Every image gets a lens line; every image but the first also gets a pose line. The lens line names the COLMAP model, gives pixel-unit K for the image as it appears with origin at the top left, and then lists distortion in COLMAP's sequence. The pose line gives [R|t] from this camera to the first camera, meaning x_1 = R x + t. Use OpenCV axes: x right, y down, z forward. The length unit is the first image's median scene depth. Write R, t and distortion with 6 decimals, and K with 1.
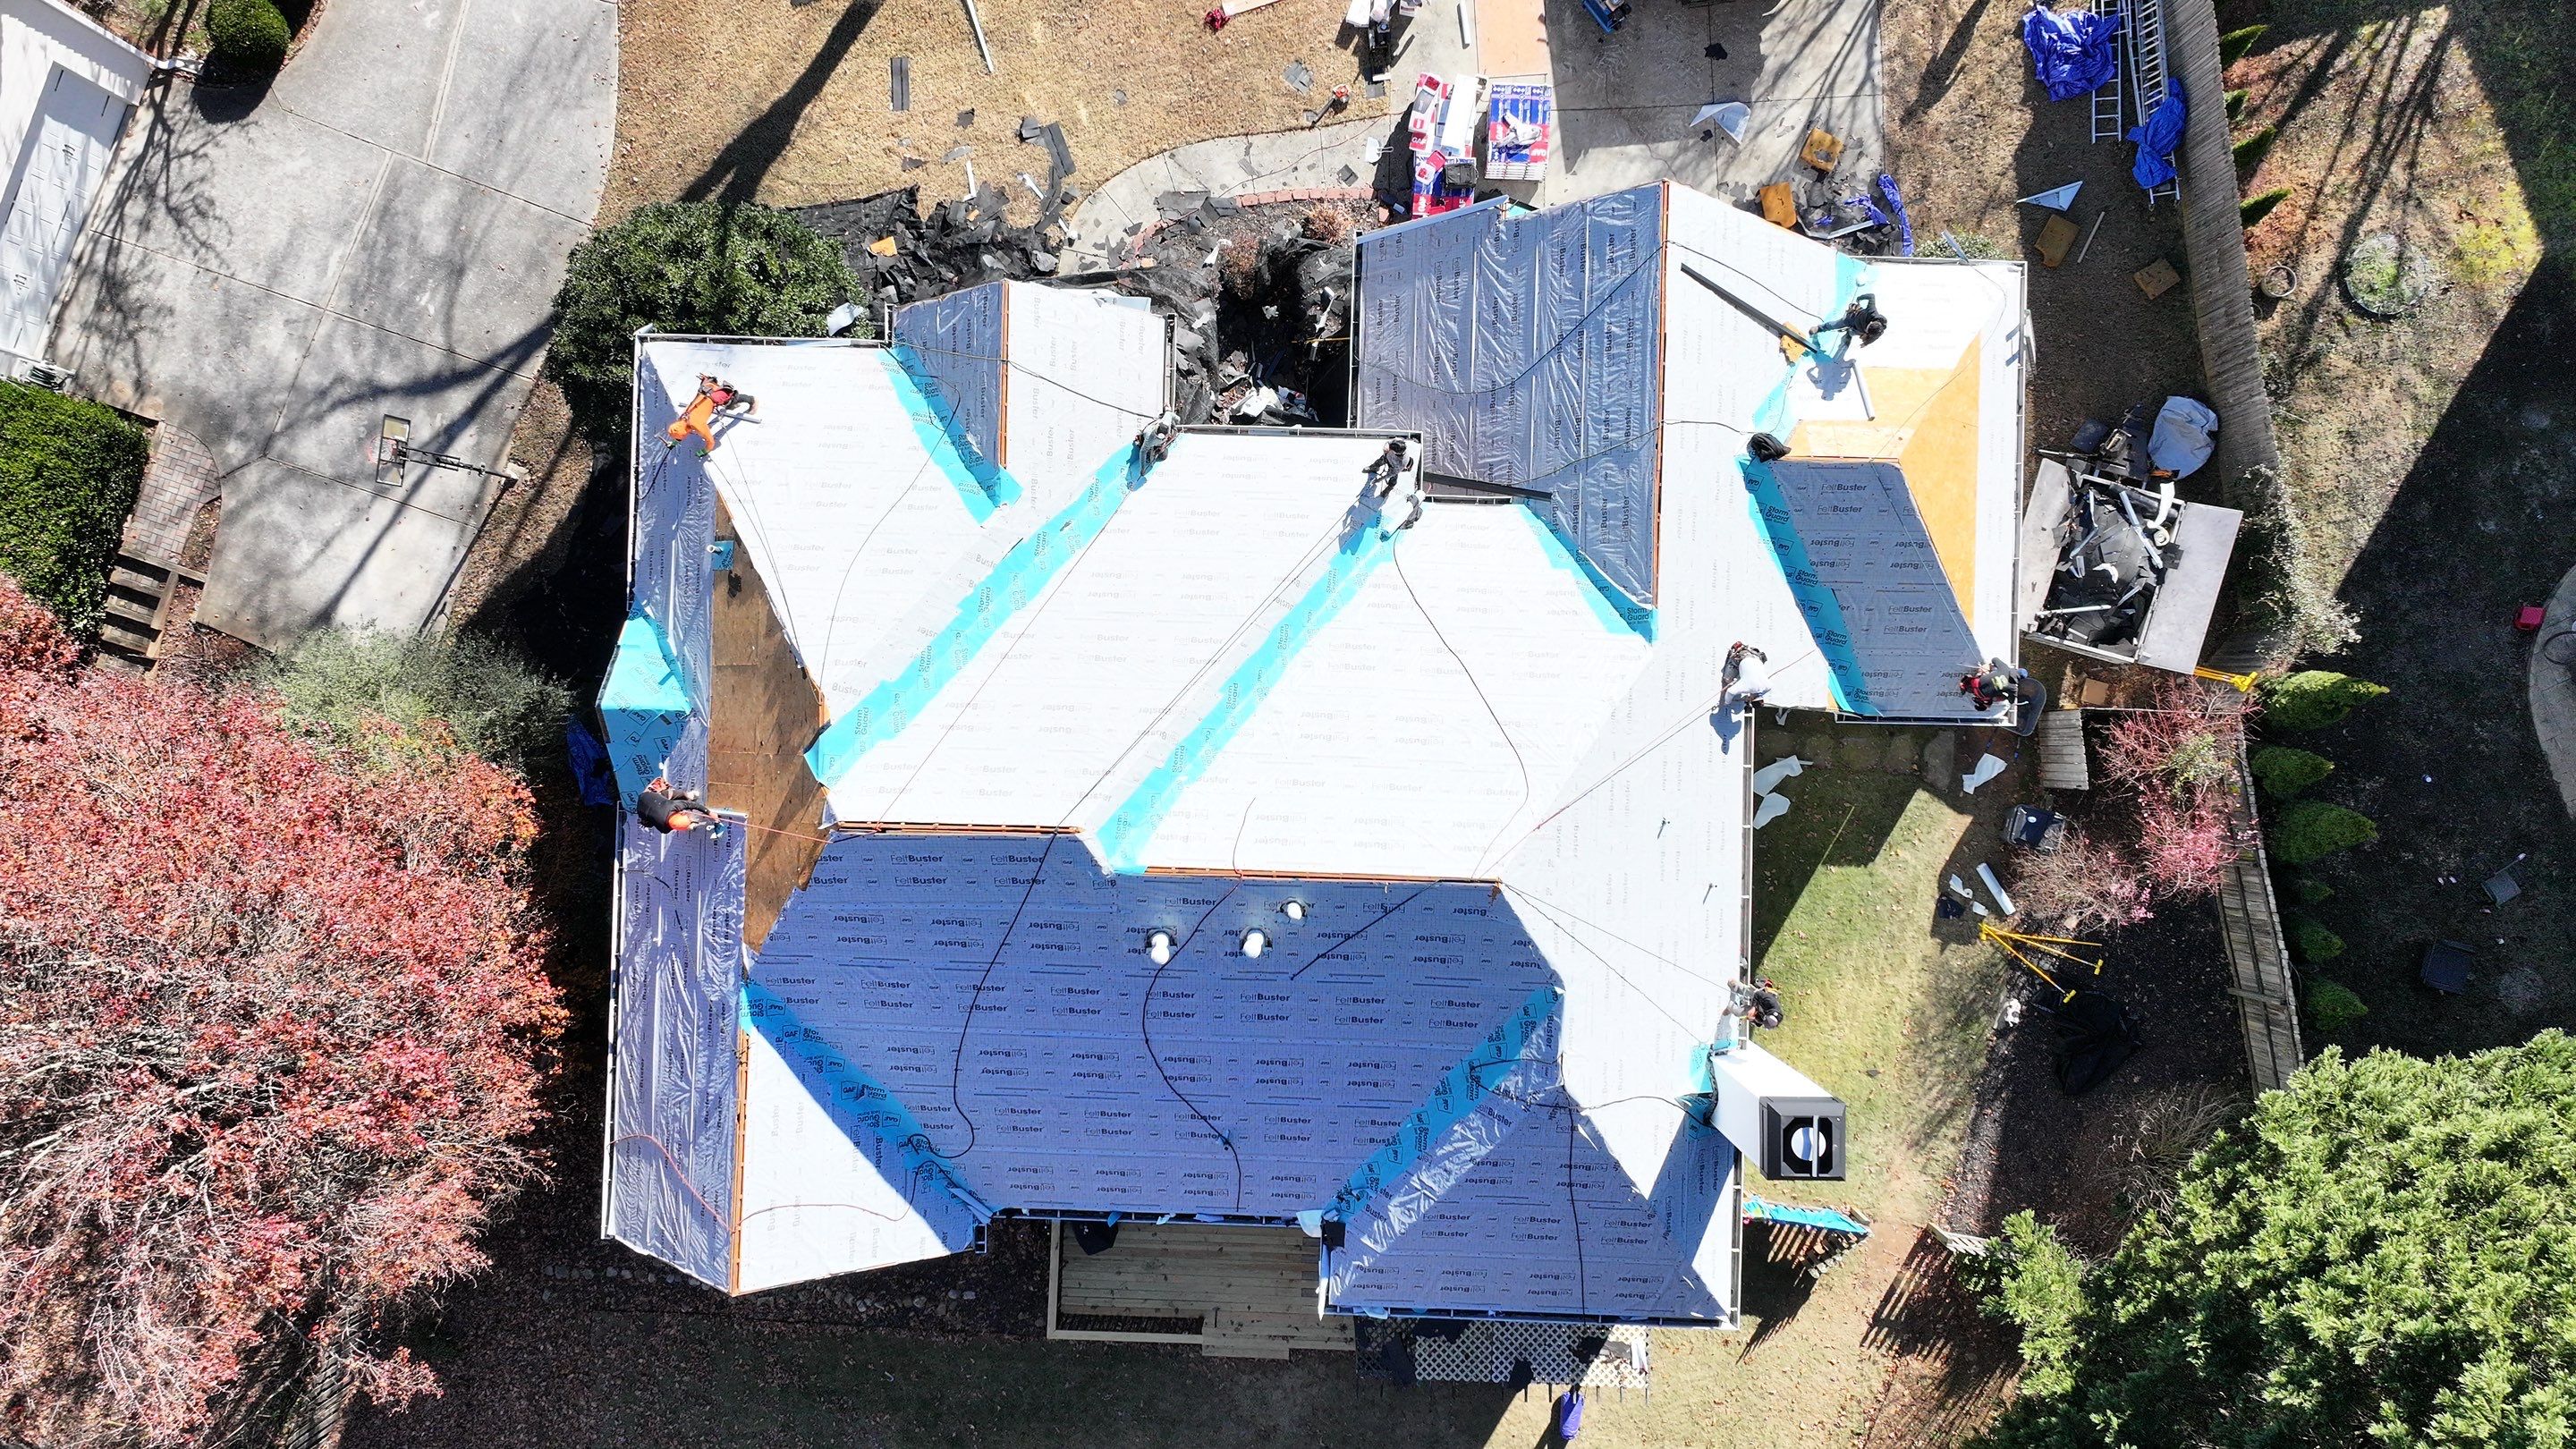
lens RADIAL K [[1817.2, 0, 1298.3], [0, 1817.2, 703.3], [0, 0, 1]] dist [0.008040, 0.010014]
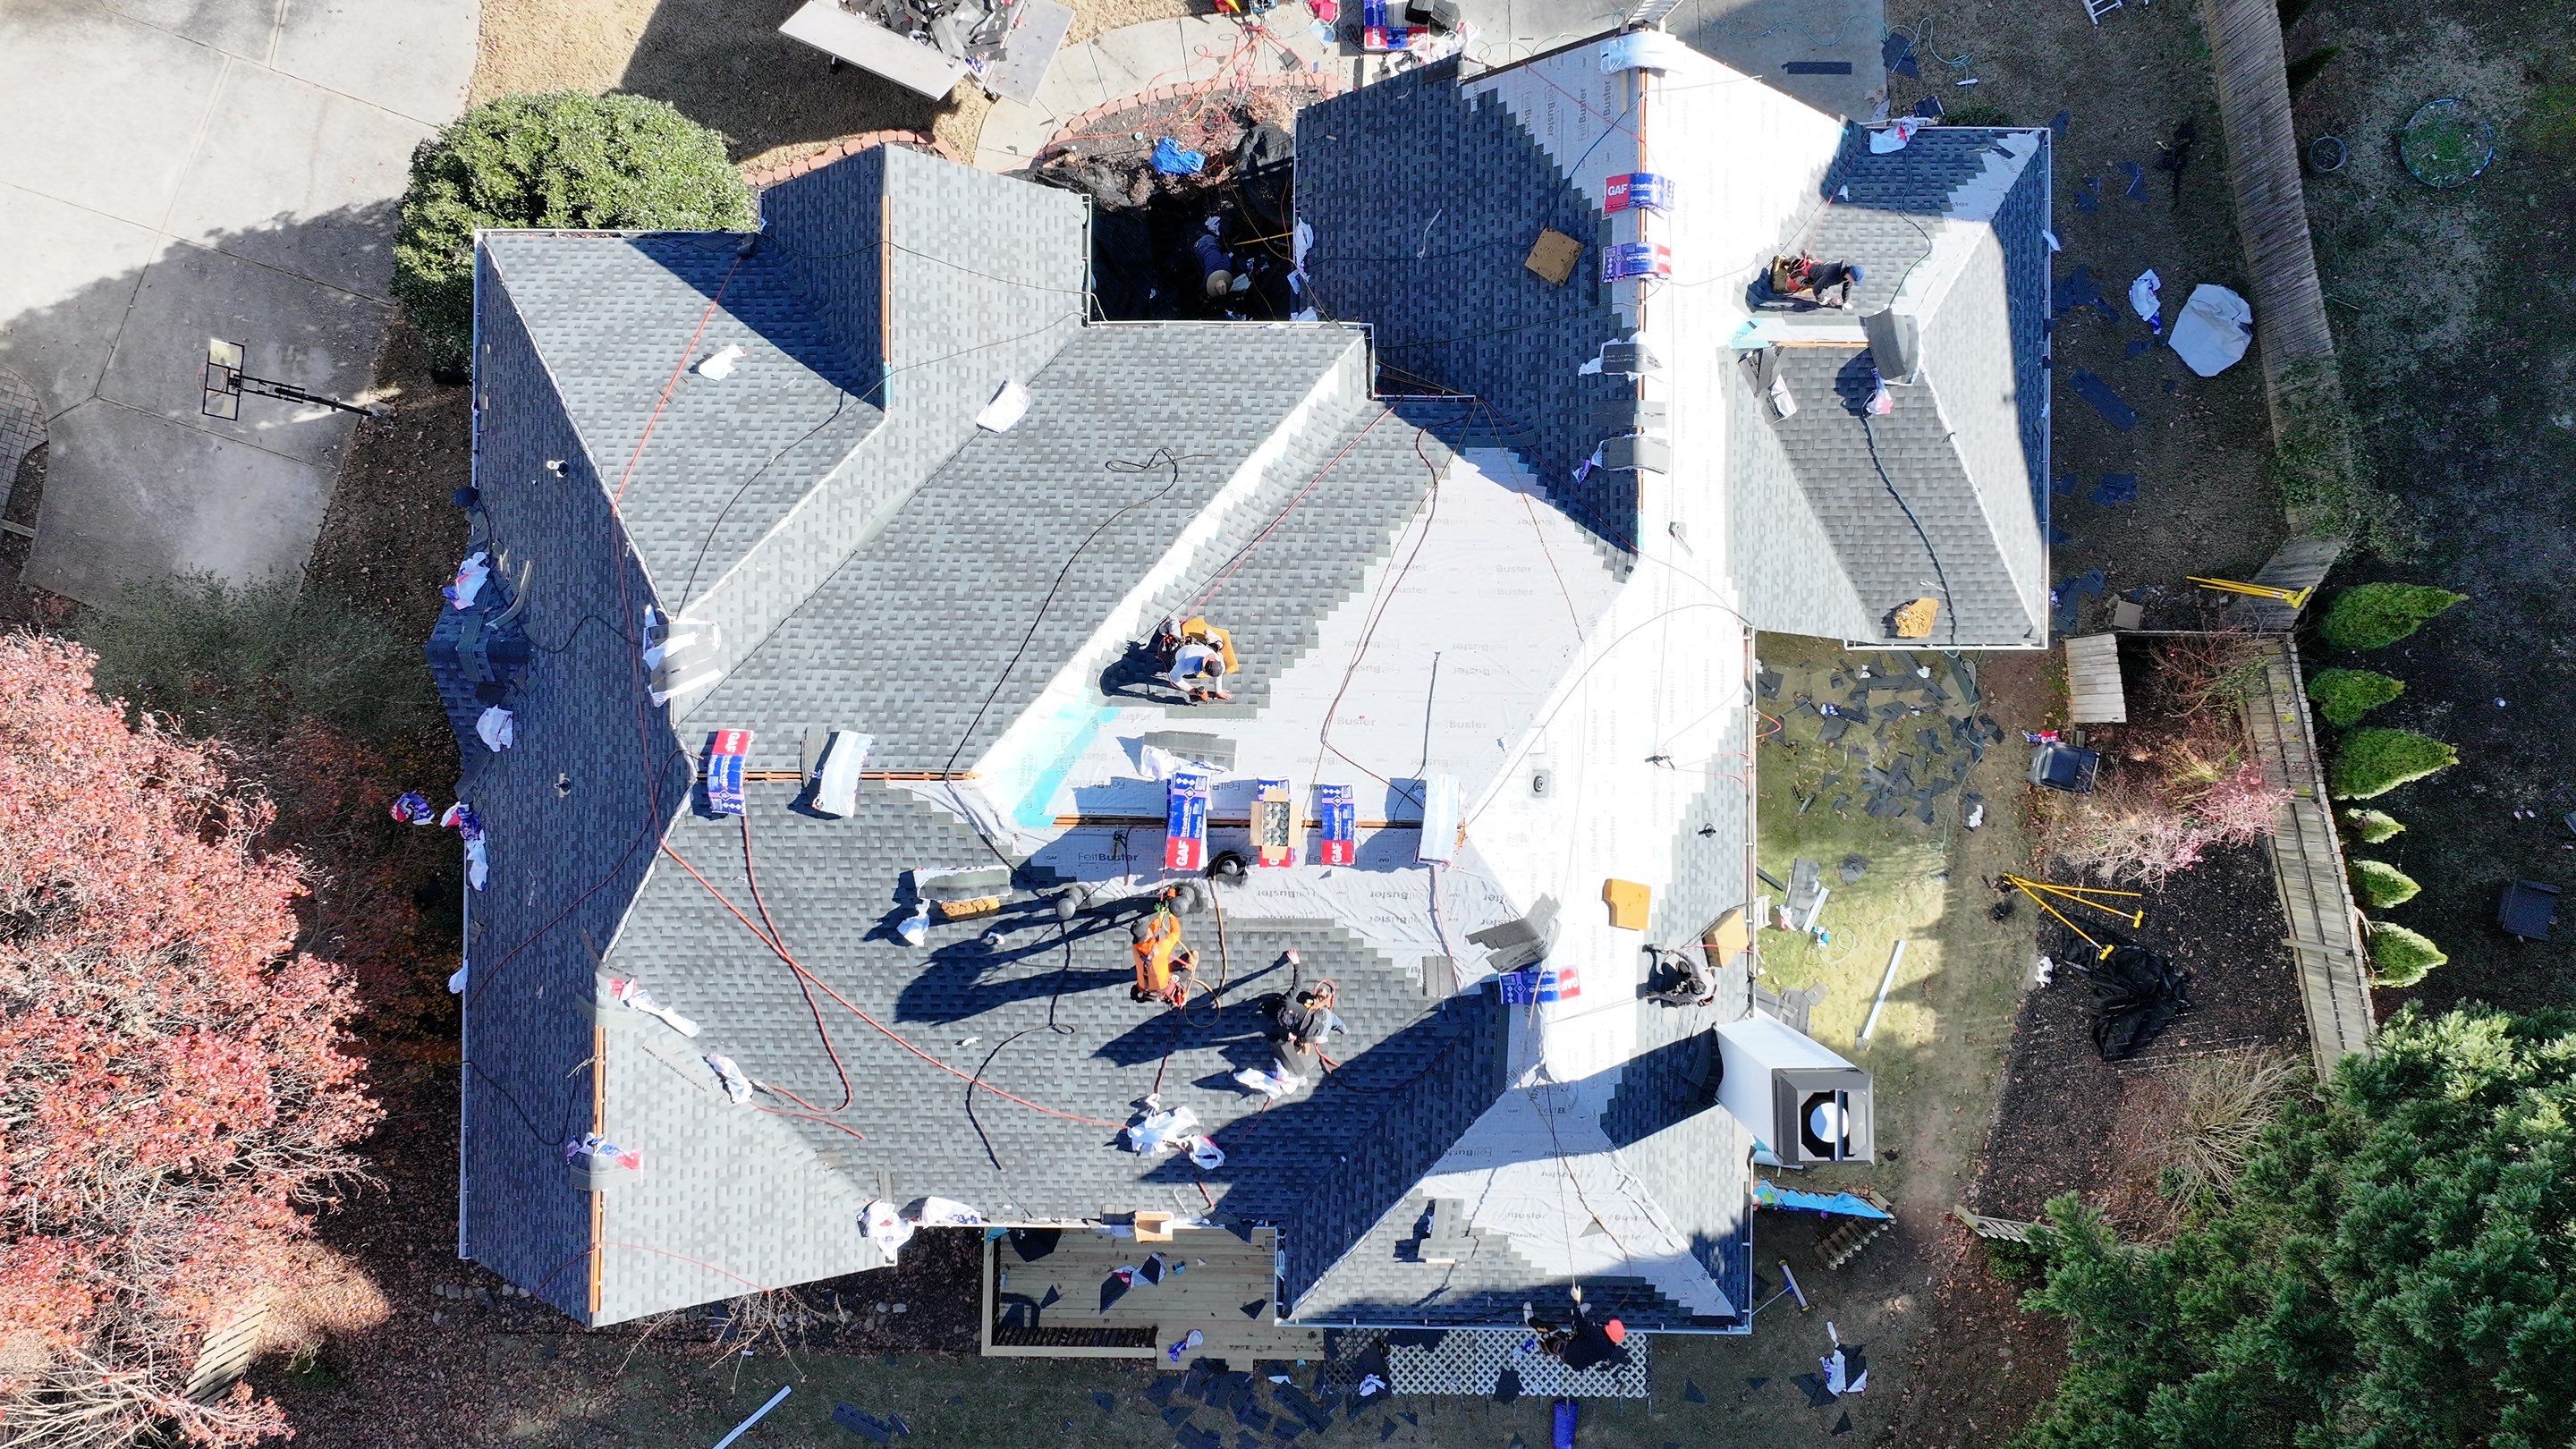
lens RADIAL K [[1817.2, 0, 1298.3], [0, 1817.2, 703.3], [0, 0, 1]] dist [0.008040, 0.010014]
pose [[0.999782, -0.020266, 0.005022, 0.020236], [0.020230, 0.999770, 0.007104, 0.023061], [-0.005165, -0.007001, 0.999962, 0.099936]]
